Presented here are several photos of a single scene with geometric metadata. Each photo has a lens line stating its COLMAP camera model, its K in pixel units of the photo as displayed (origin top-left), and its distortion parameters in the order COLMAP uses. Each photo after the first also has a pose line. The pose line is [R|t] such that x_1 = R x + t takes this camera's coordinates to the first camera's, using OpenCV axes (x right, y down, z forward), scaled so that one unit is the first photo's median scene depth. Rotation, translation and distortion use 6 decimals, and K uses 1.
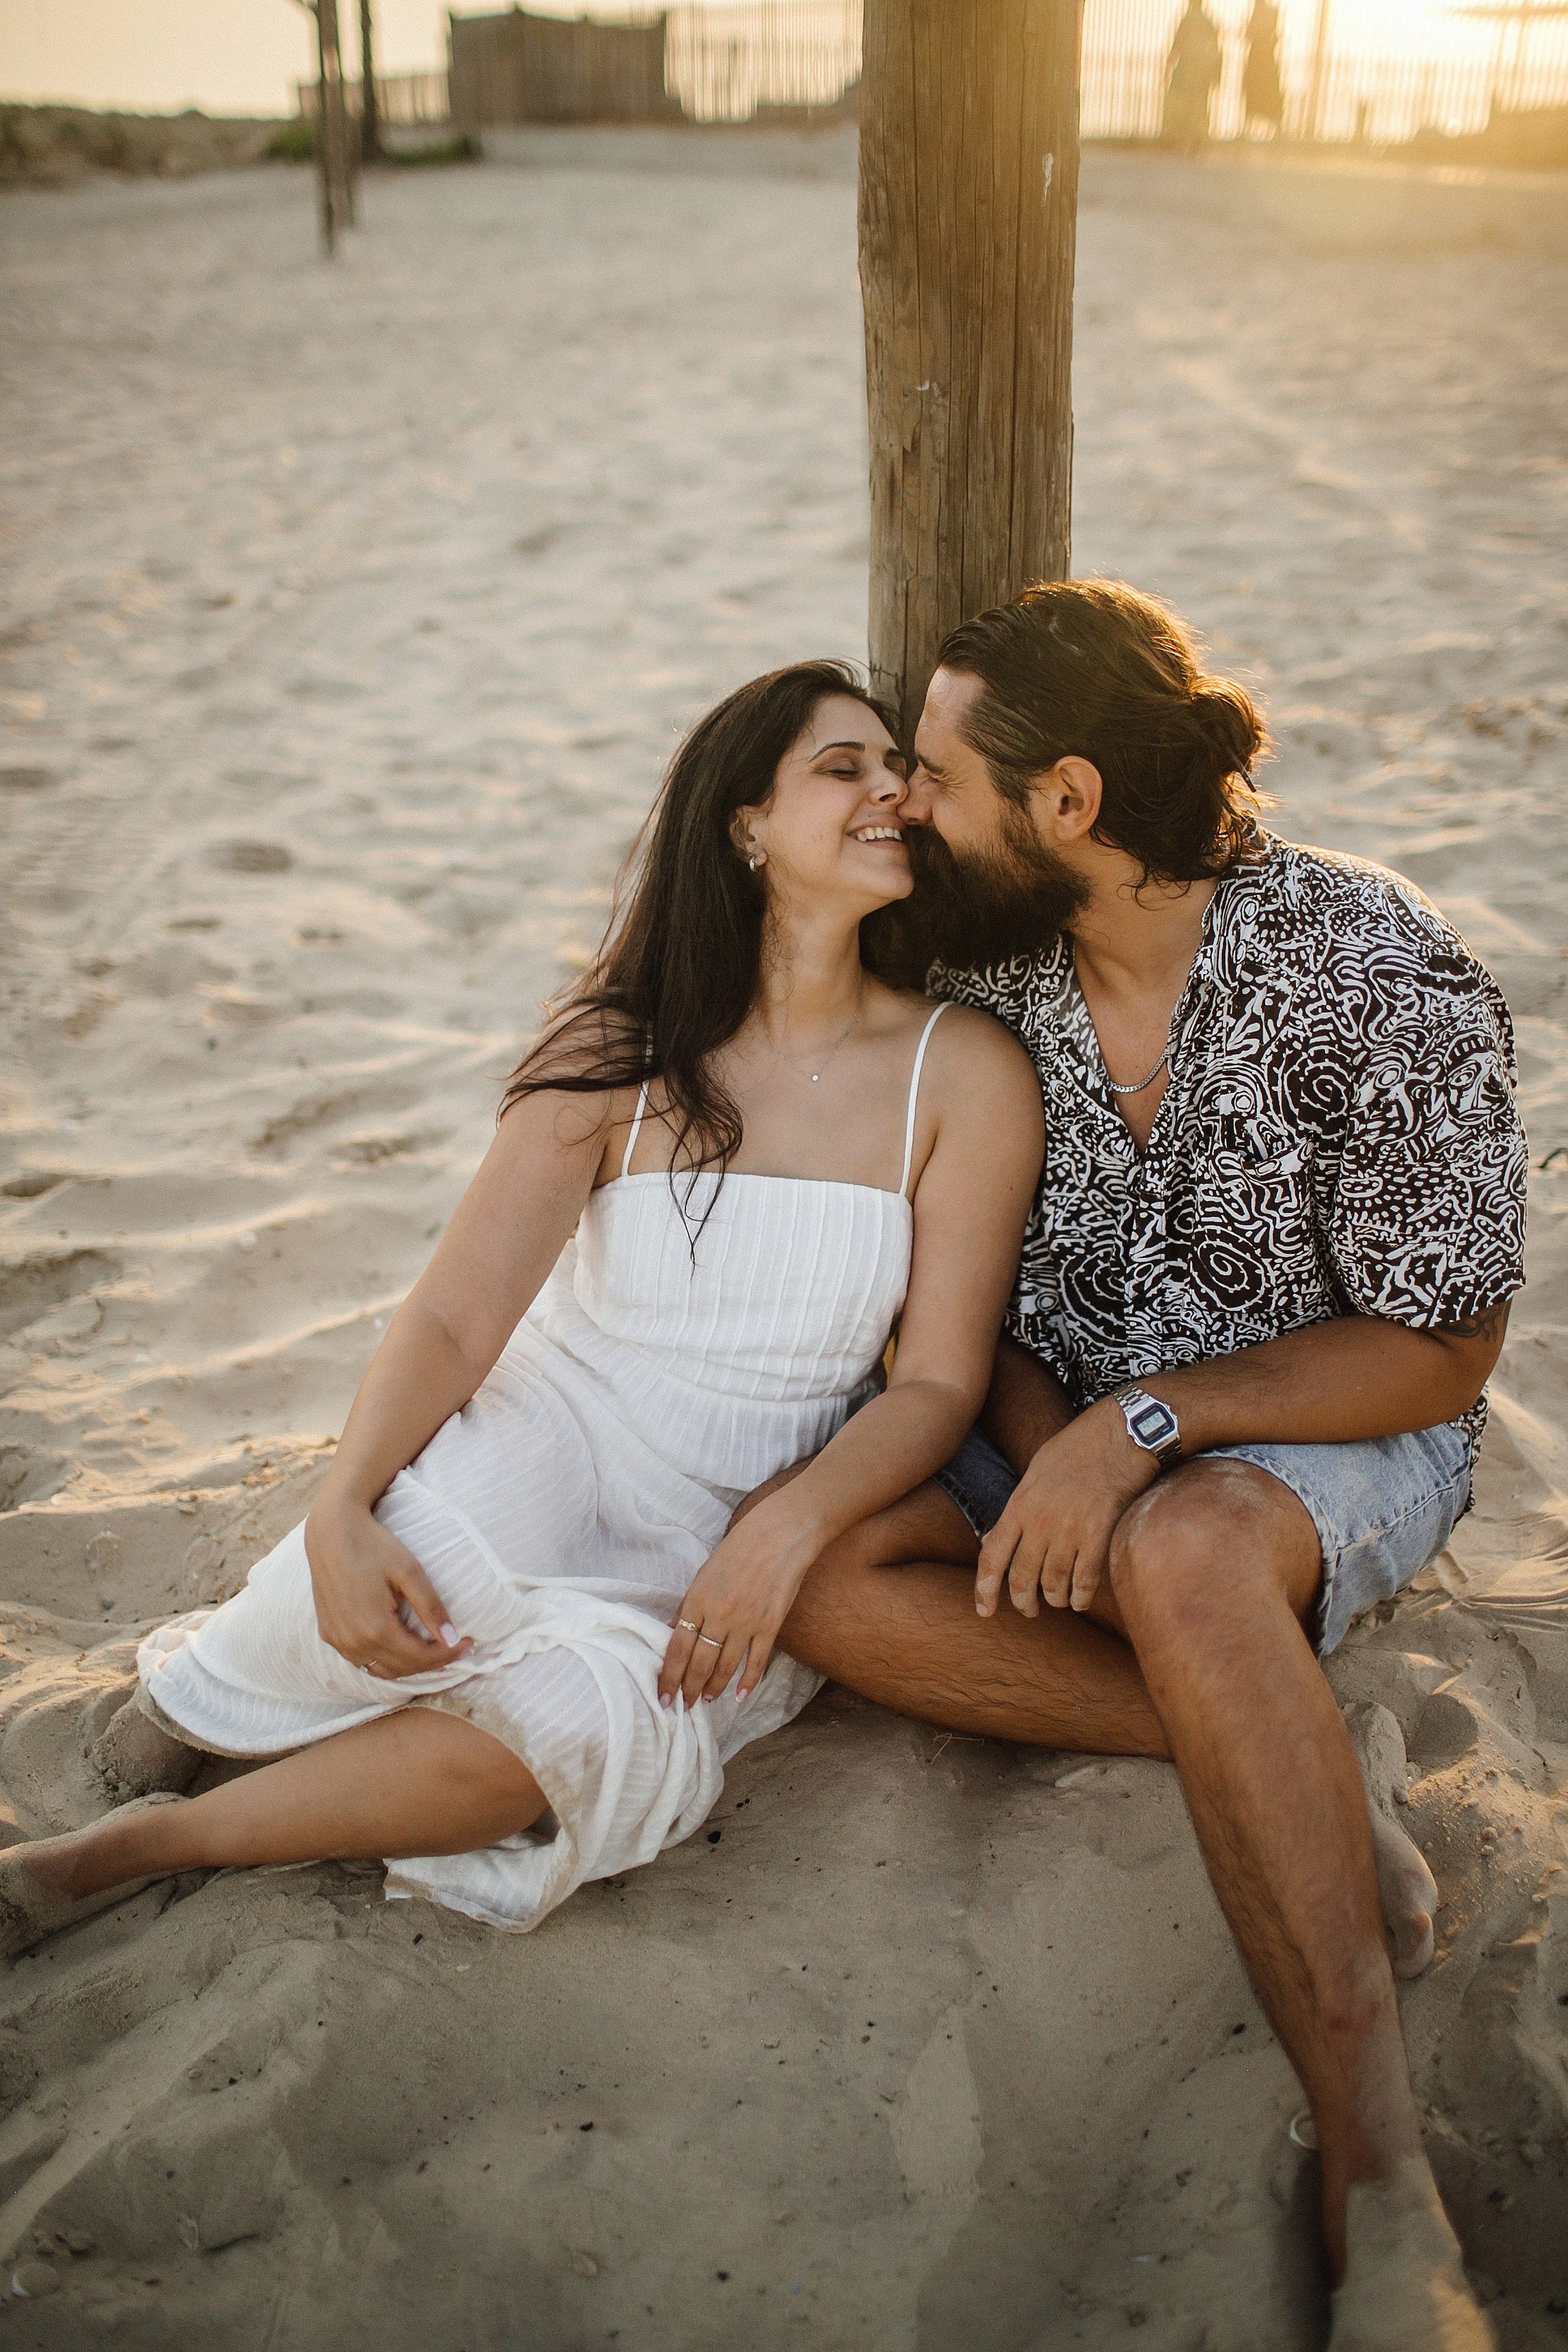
lens RADIAL K [[2259.3, 0, 788.8], [0, 2259.3, 1170.5], [0, 0, 1]] dist [-0.103573, 0.124869]
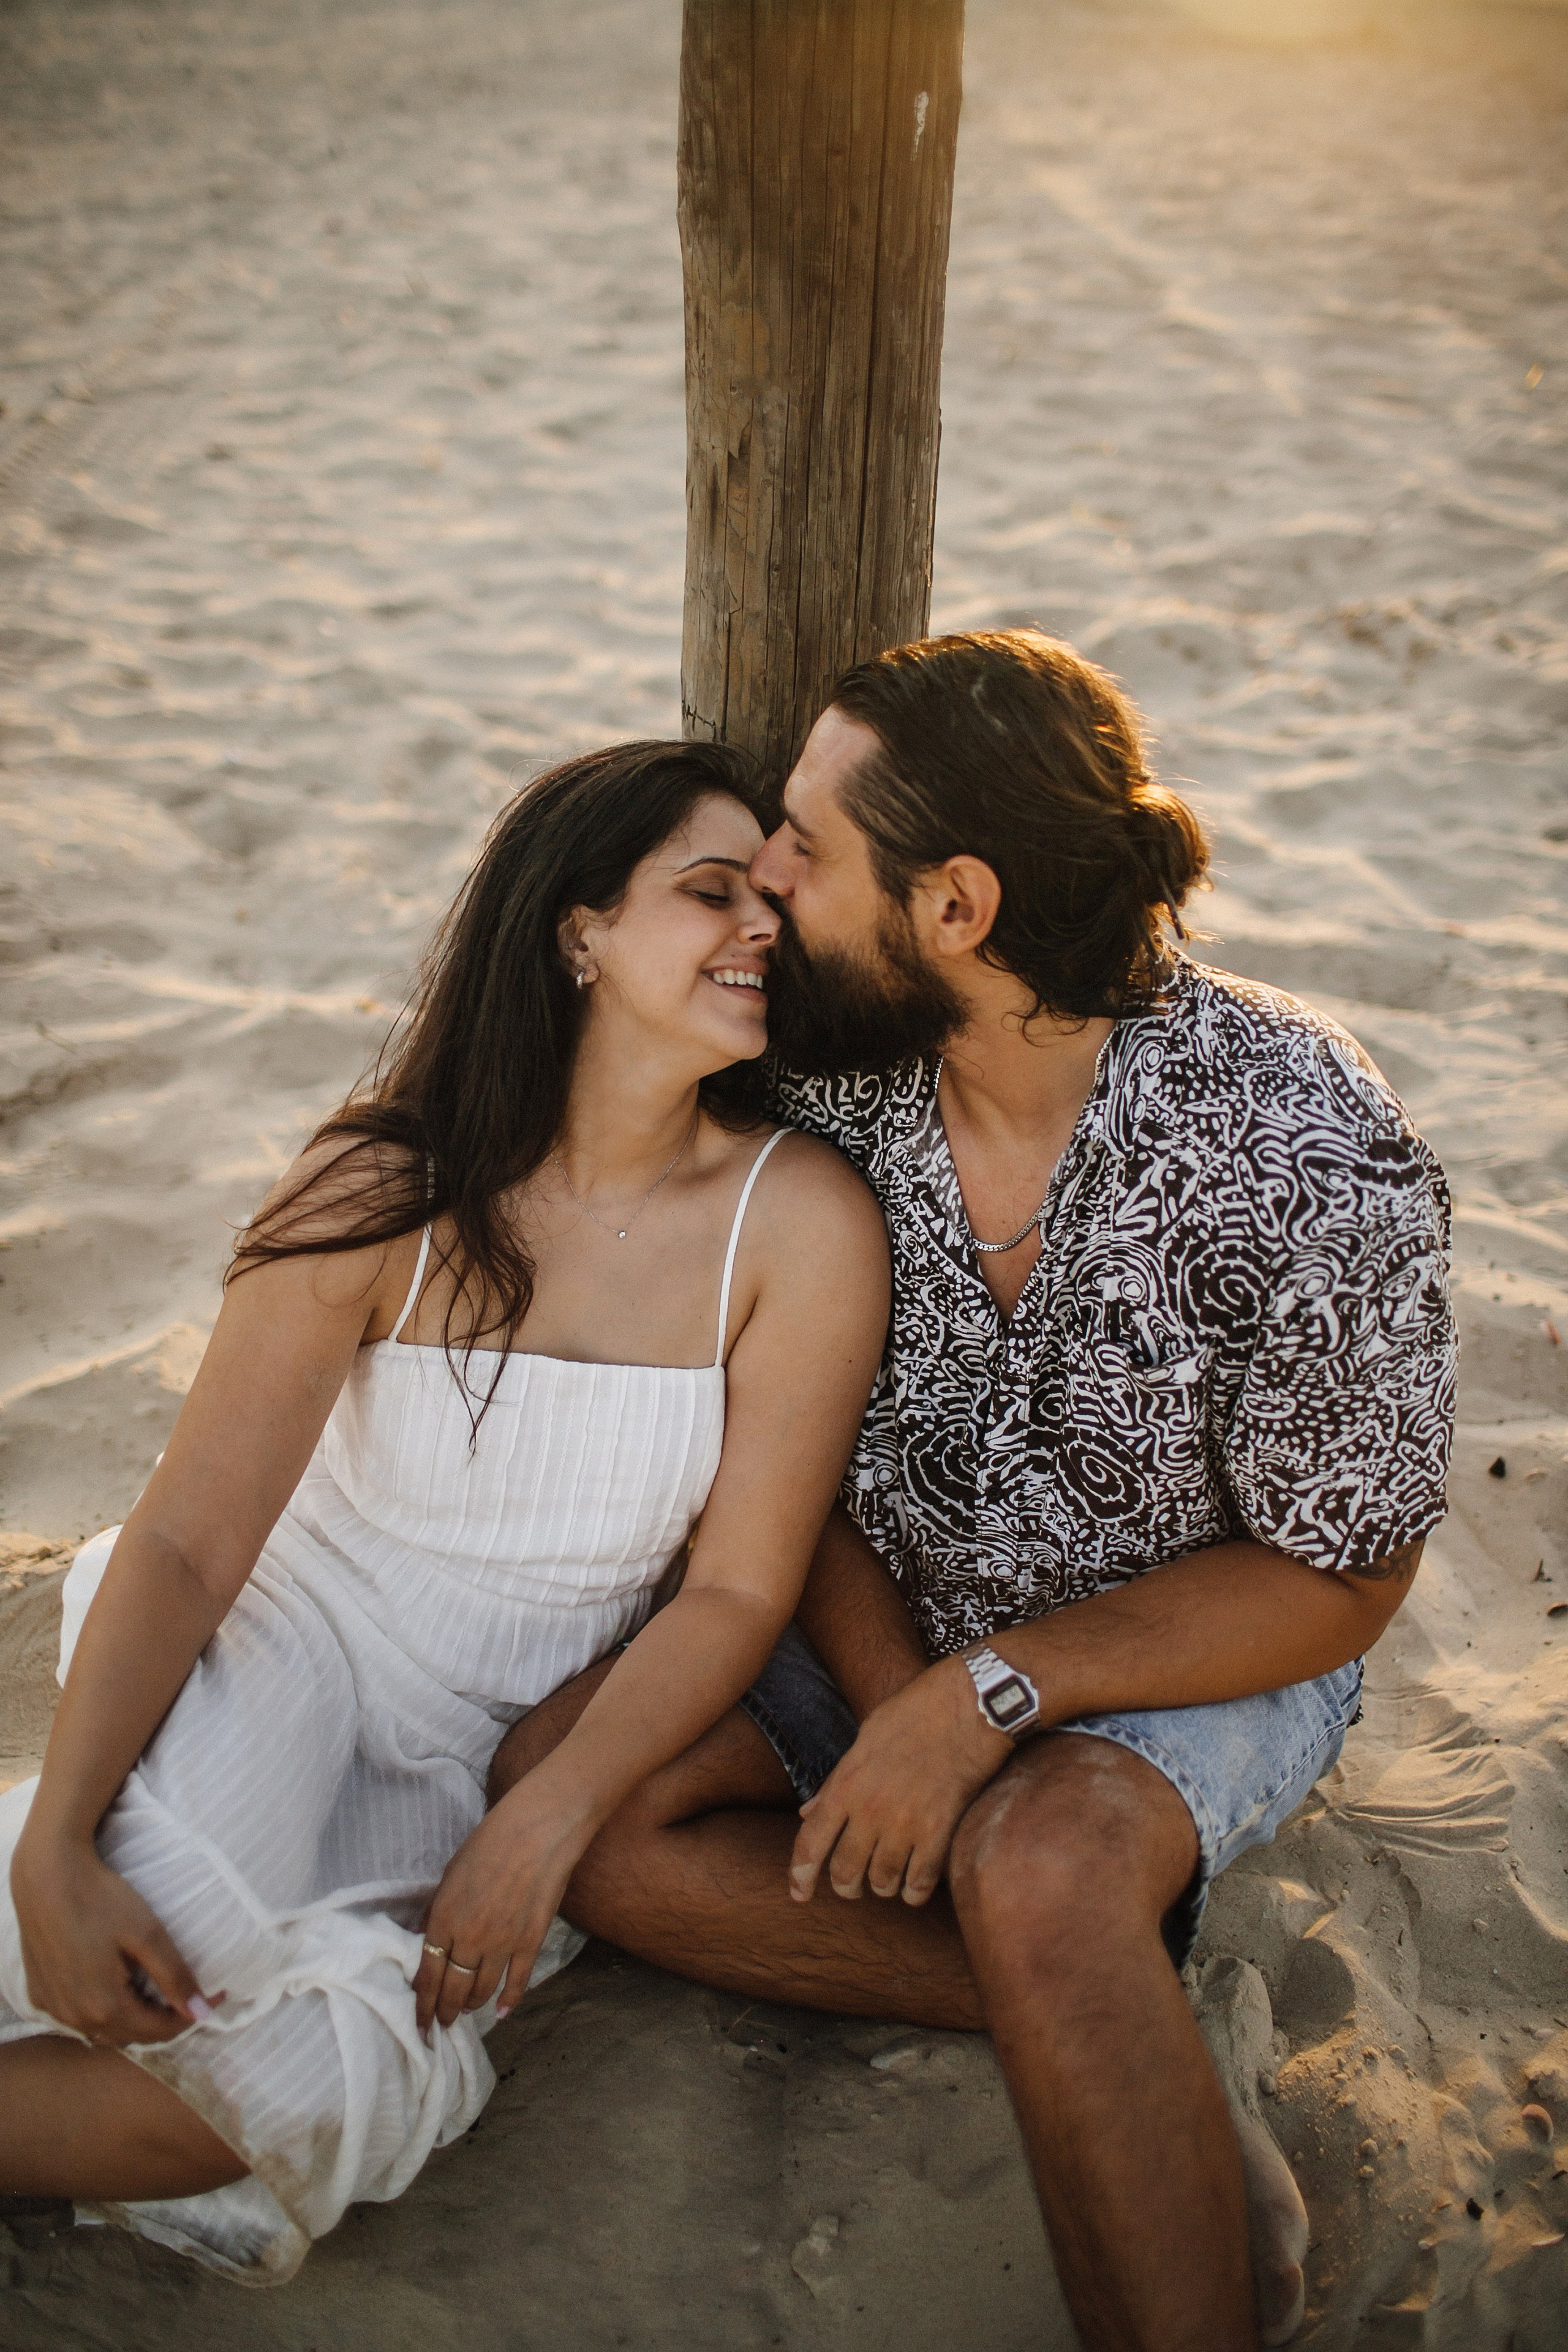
lens RADIAL K [[2259.3, 0, 788.8], [0, 2259.3, 1170.5], [0, 0, 1]] dist [-0.103573, 0.124869]
pose [[0.996876, 0.016964, 0.077141, 0.008001], [-0.024318, 0.995140, 0.095421, -0.075506], [-0.075147, -0.096998, 0.992444, 0.094469]]
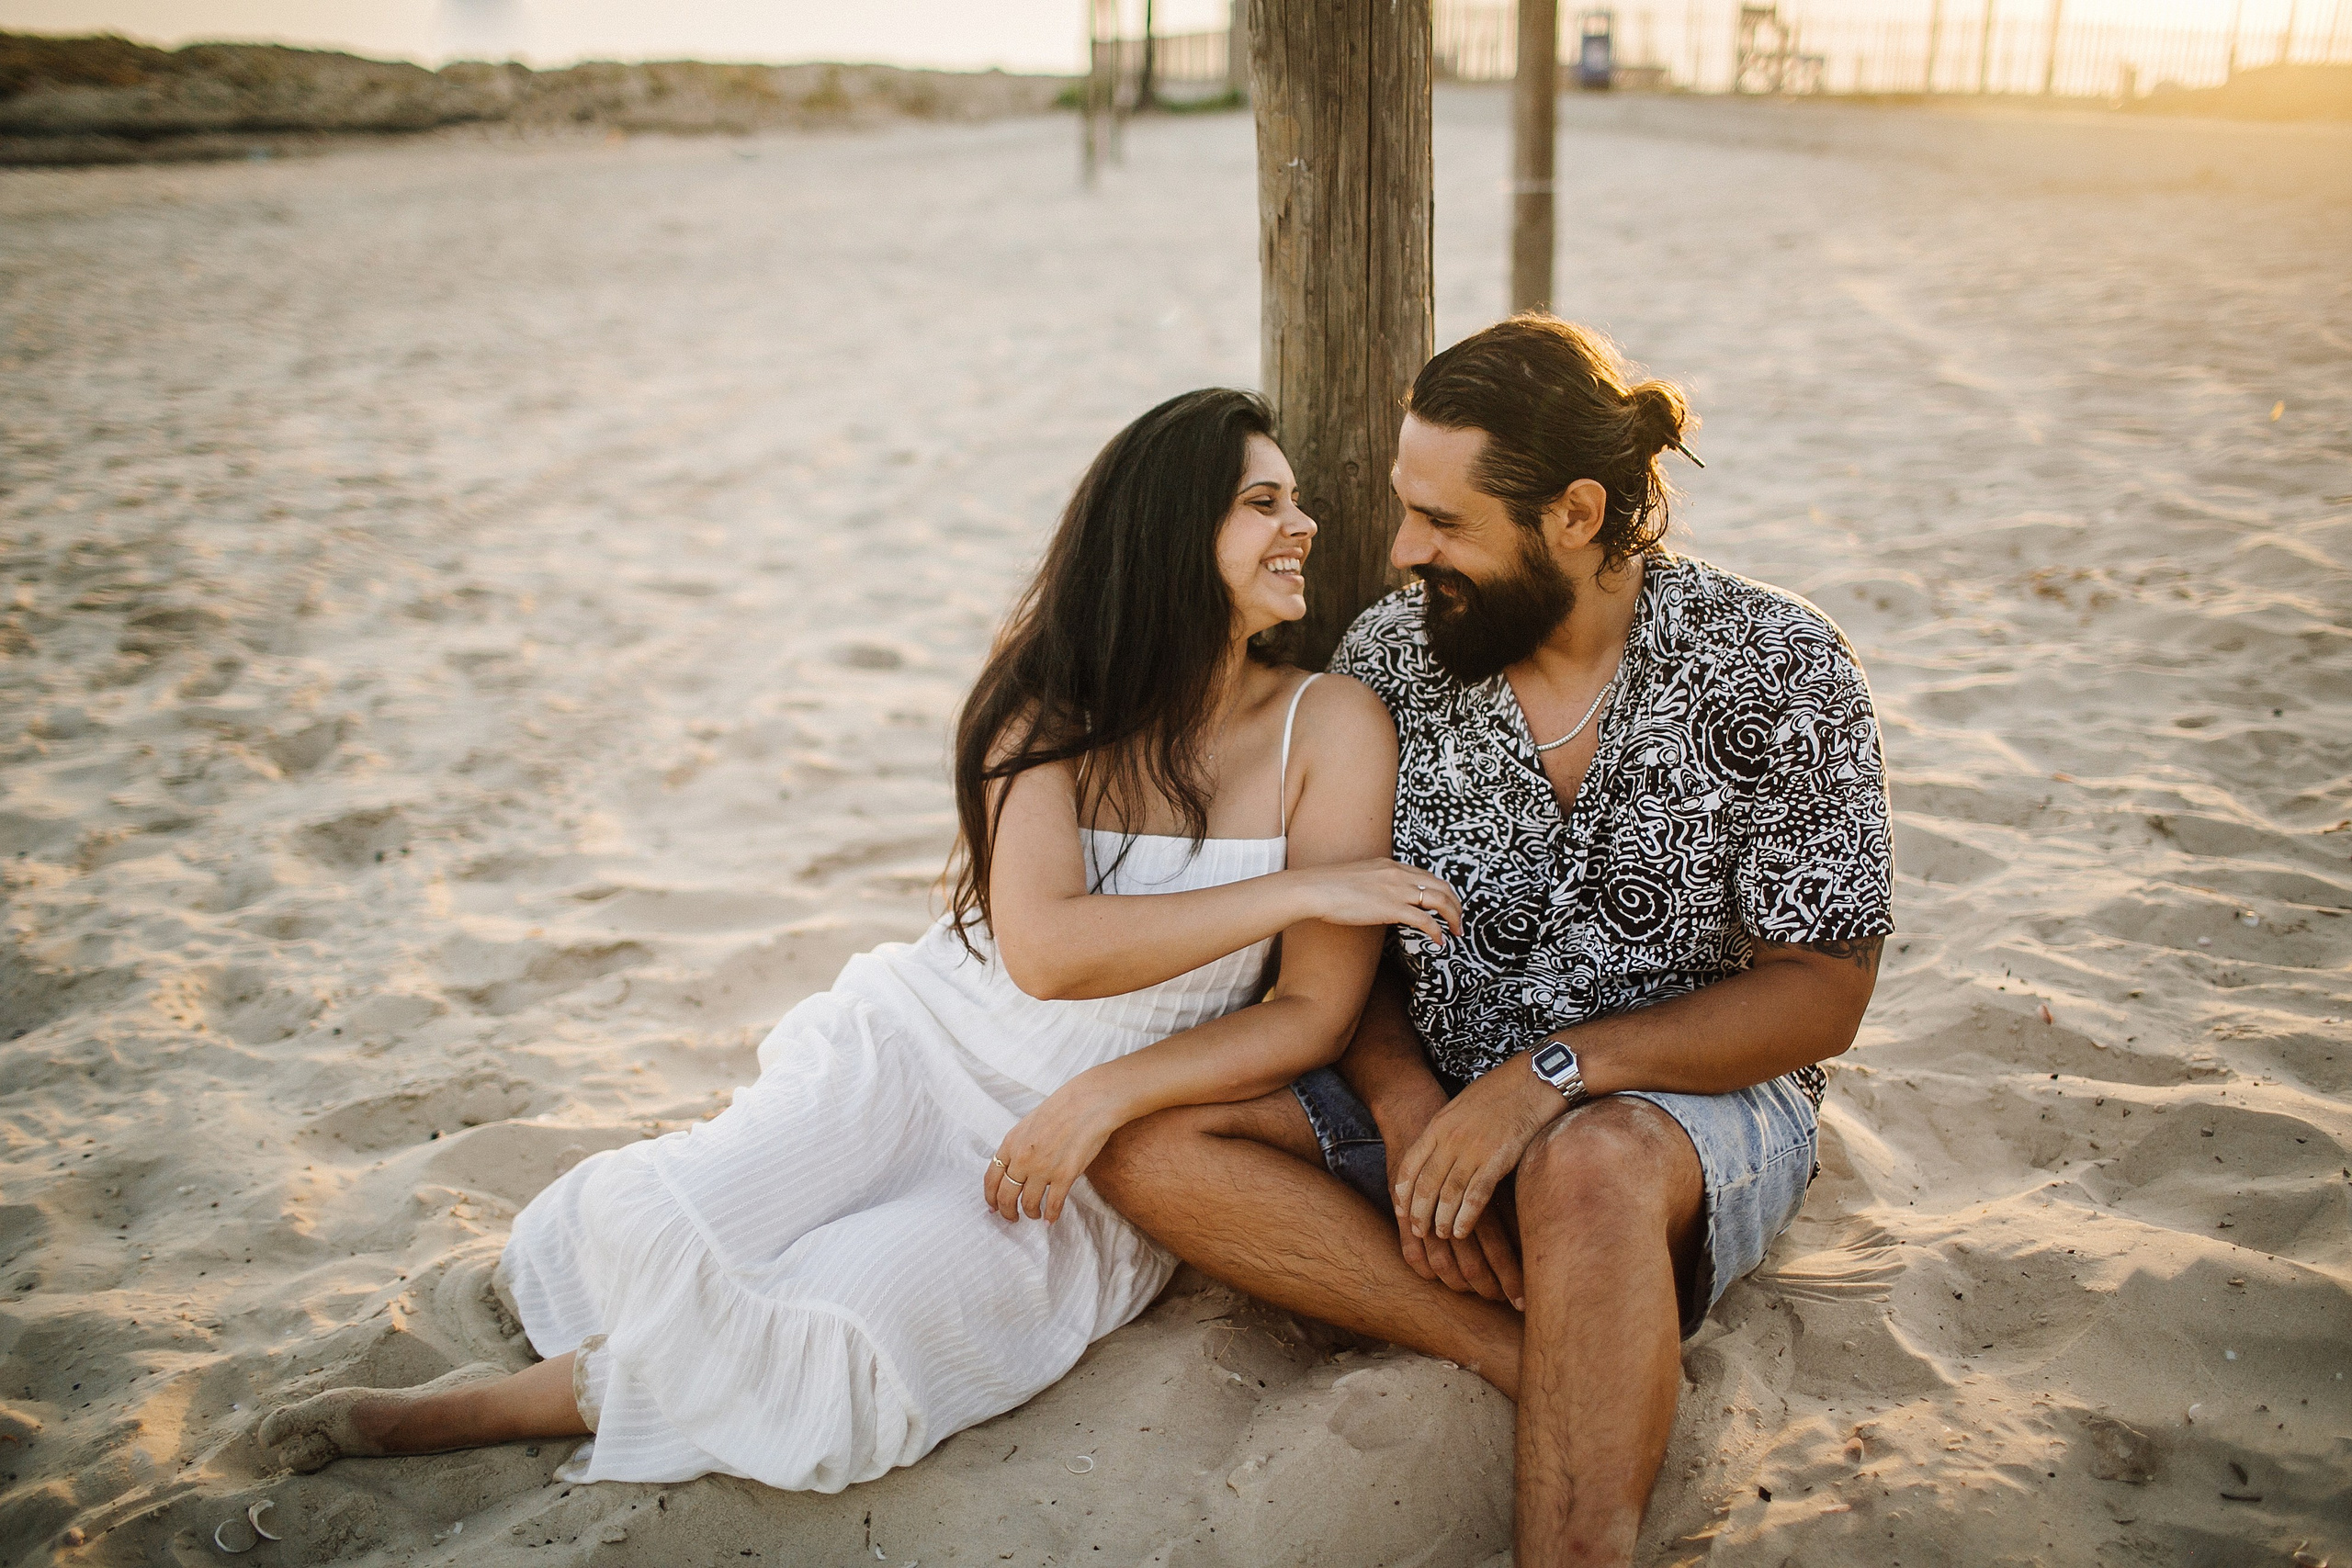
lens RADIAL K [[2259.1, 0, 1176.0], [0, 2259.1, 784.0], [0, 0, 1]] dist [-0.103573, 0.124869]
pose [[0.986247, 0.052482, -0.156724, 0.103331], [-0.073617, 0.988478, -0.132257, 0.068165], [0.147978, 0.141975, 0.978747, -0.060304]]
